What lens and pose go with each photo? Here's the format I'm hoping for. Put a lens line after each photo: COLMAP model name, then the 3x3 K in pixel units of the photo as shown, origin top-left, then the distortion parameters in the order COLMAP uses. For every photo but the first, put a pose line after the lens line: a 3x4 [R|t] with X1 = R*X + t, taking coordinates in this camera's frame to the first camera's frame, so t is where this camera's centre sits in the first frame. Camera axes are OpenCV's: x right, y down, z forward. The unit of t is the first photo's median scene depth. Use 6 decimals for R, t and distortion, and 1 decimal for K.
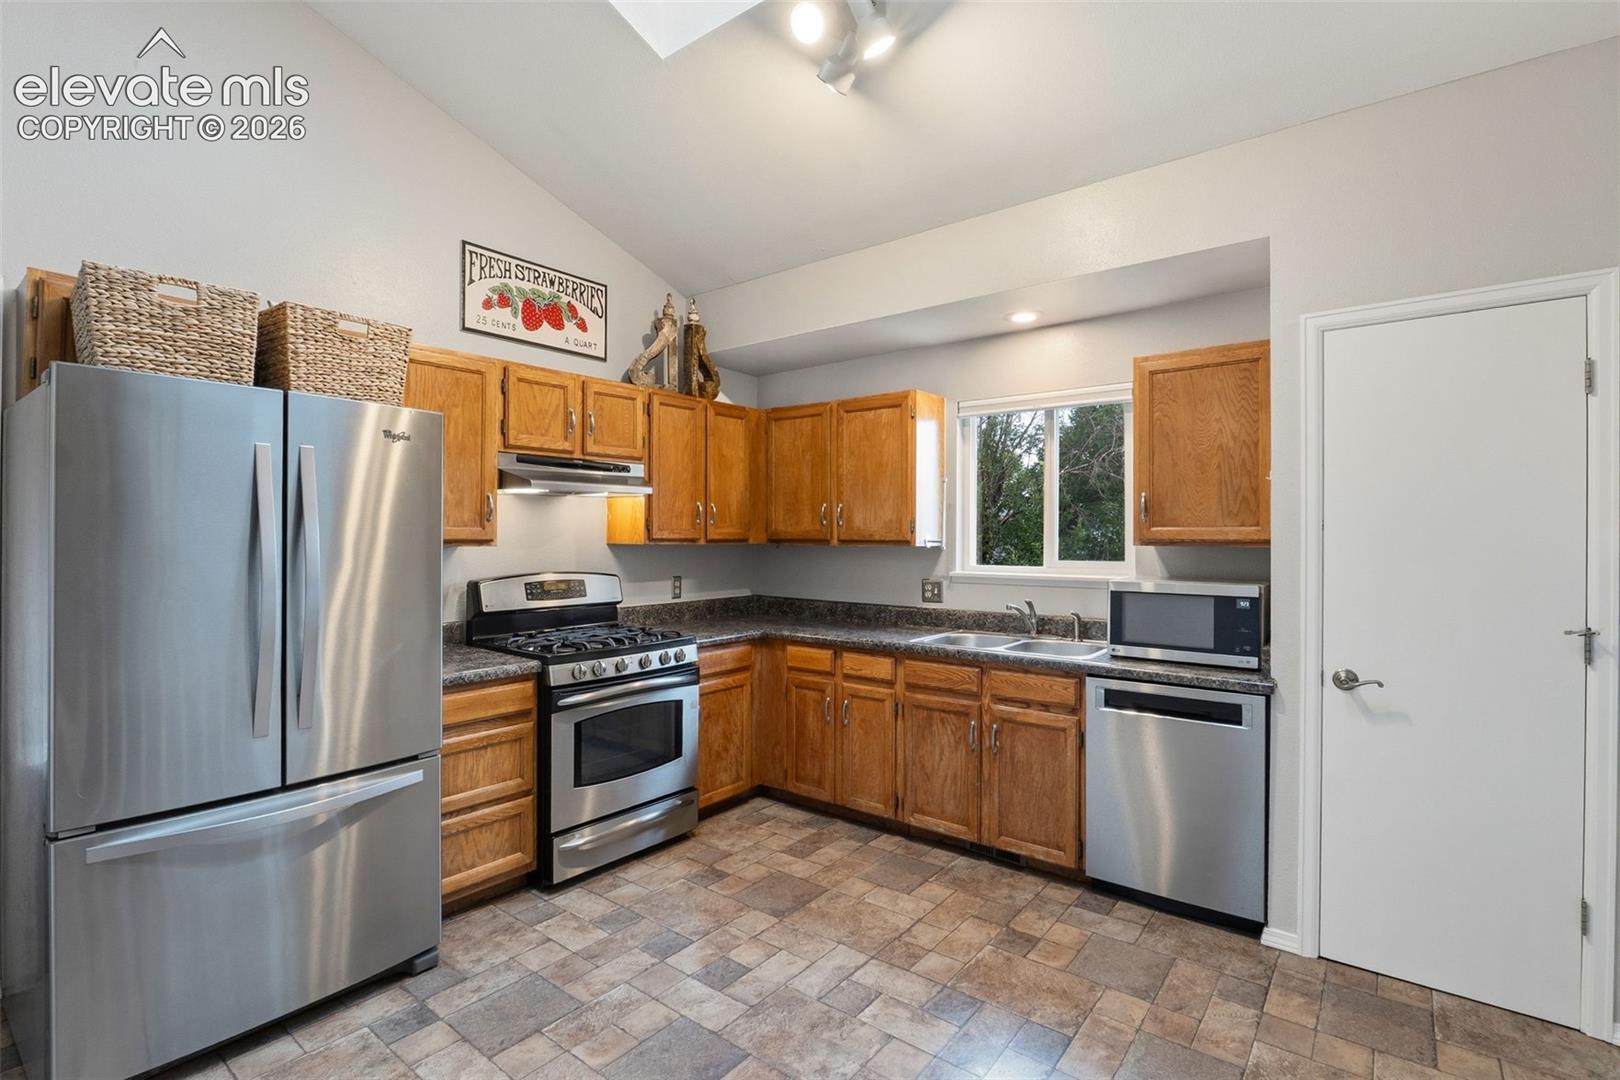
lens RADIAL K [[769.6, 0, 810.0], [0, 769.6, 540.0], [0, 0, 1]] dist [-0.001674, 0.000014]
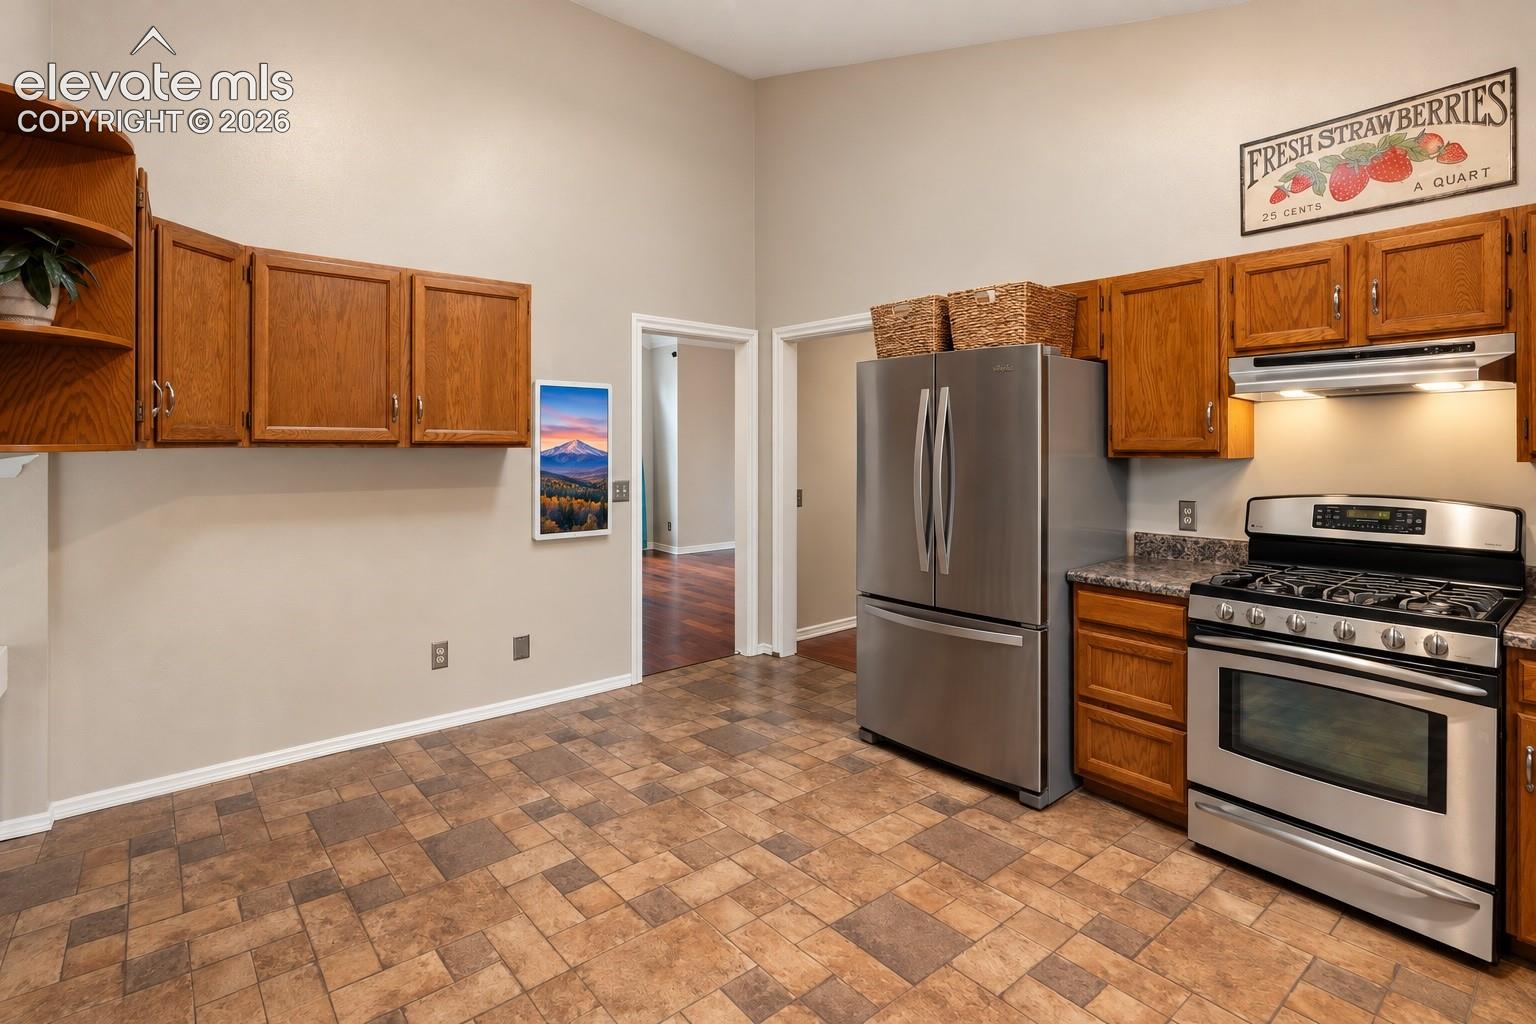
lens RADIAL K [[719.7, 0, 765.7], [0, 719.7, 368.9], [0, 0, 1]] dist [-0.000108, 0.000268]
pose [[-0.199897, -0.105642, -0.974105, 0.552922], [-0.001033, 0.994193, -0.107609, -0.007798], [0.979816, -0.020505, -0.198845, 0.599057]]
